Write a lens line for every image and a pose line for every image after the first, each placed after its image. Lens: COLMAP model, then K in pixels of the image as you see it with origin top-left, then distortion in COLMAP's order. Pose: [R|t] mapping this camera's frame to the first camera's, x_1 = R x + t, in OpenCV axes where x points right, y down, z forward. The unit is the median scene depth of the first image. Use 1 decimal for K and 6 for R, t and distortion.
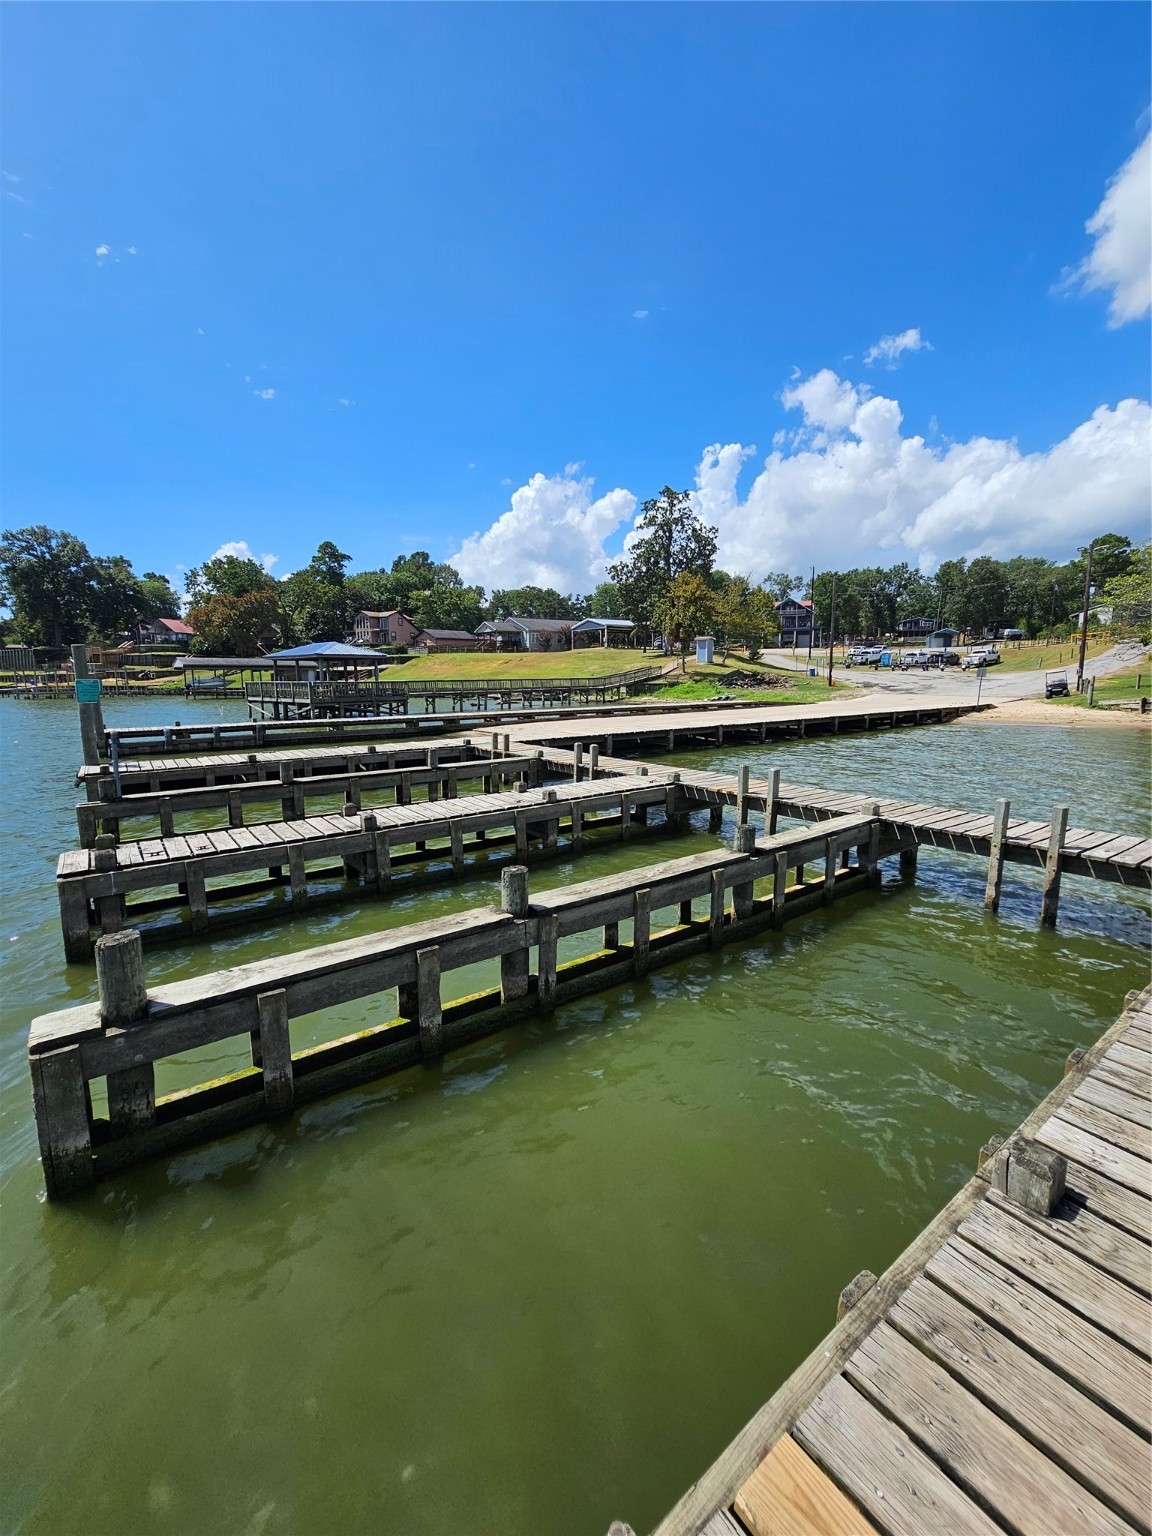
lens RADIAL K [[611.9, 0, 576.0], [0, 611.9, 768.0], [0, 0, 1]] dist [-0.011008, 0.000089]
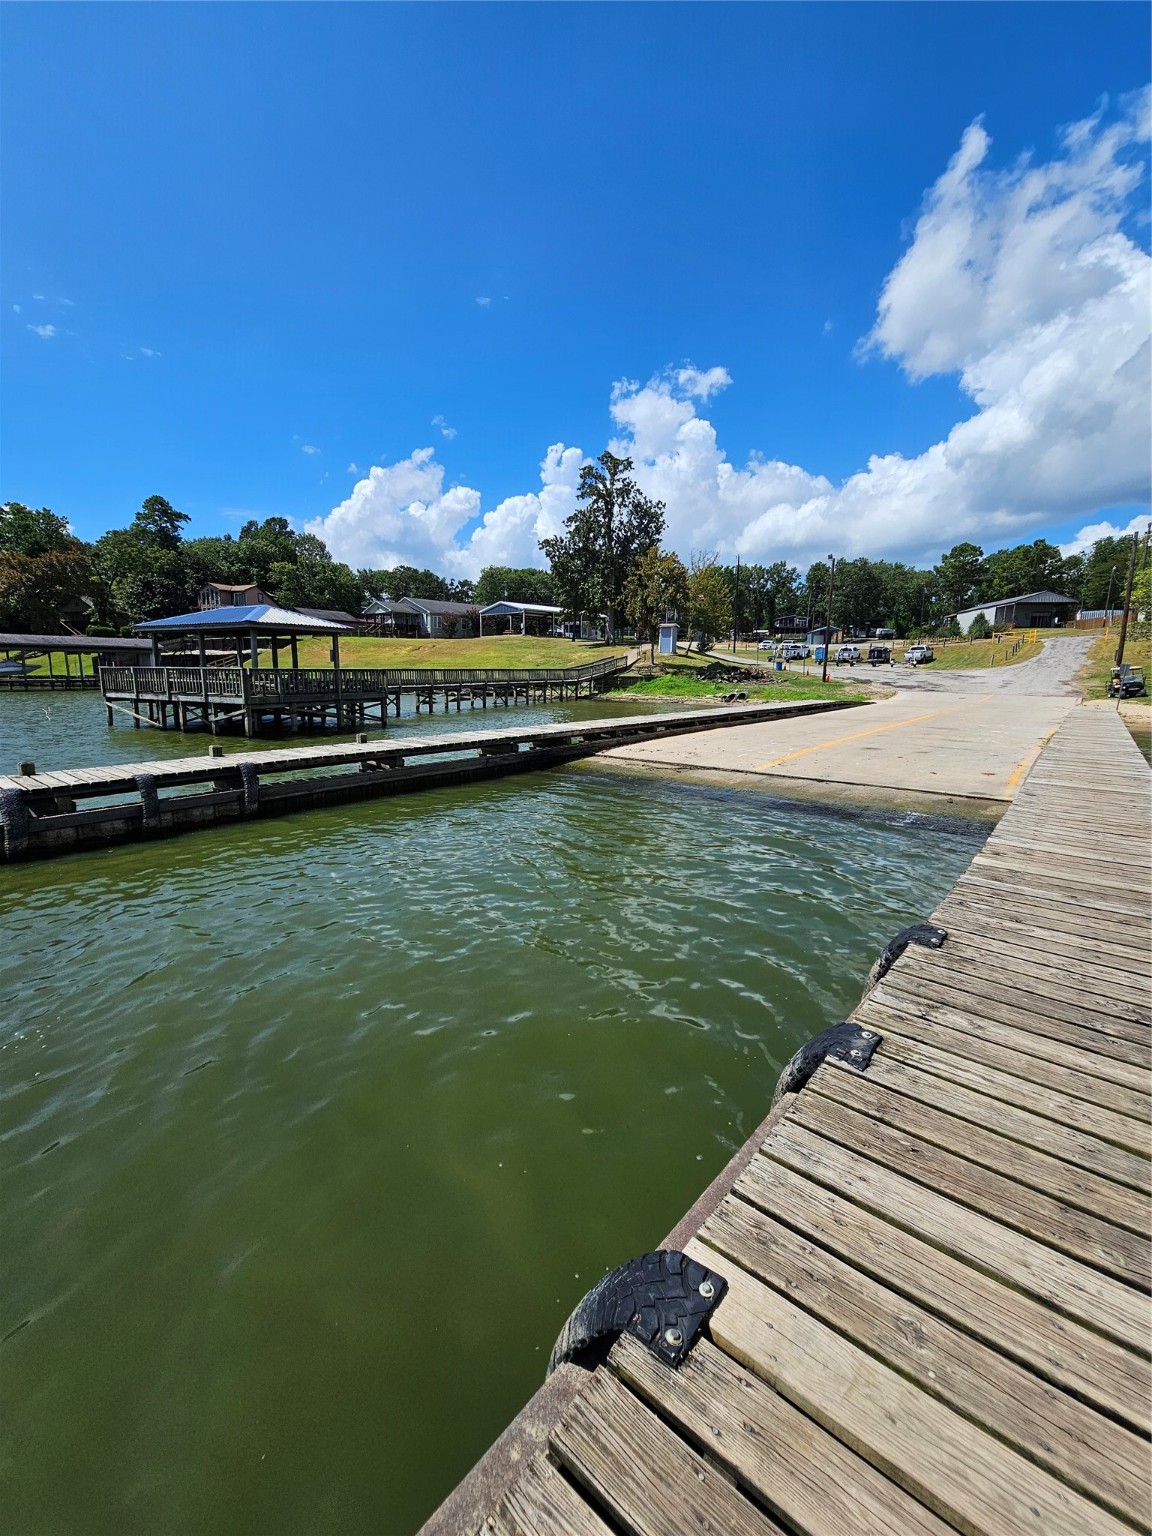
lens RADIAL K [[617.5, 0, 576.0], [0, 617.5, 768.0], [0, 0, 1]] dist [-0.008450, 0.000181]
pose [[0.973745, -0.021886, 0.226588, -0.078623], [0.019396, 0.999725, 0.013211, -0.014018], [-0.226814, -0.008469, 0.973901, 0.105404]]
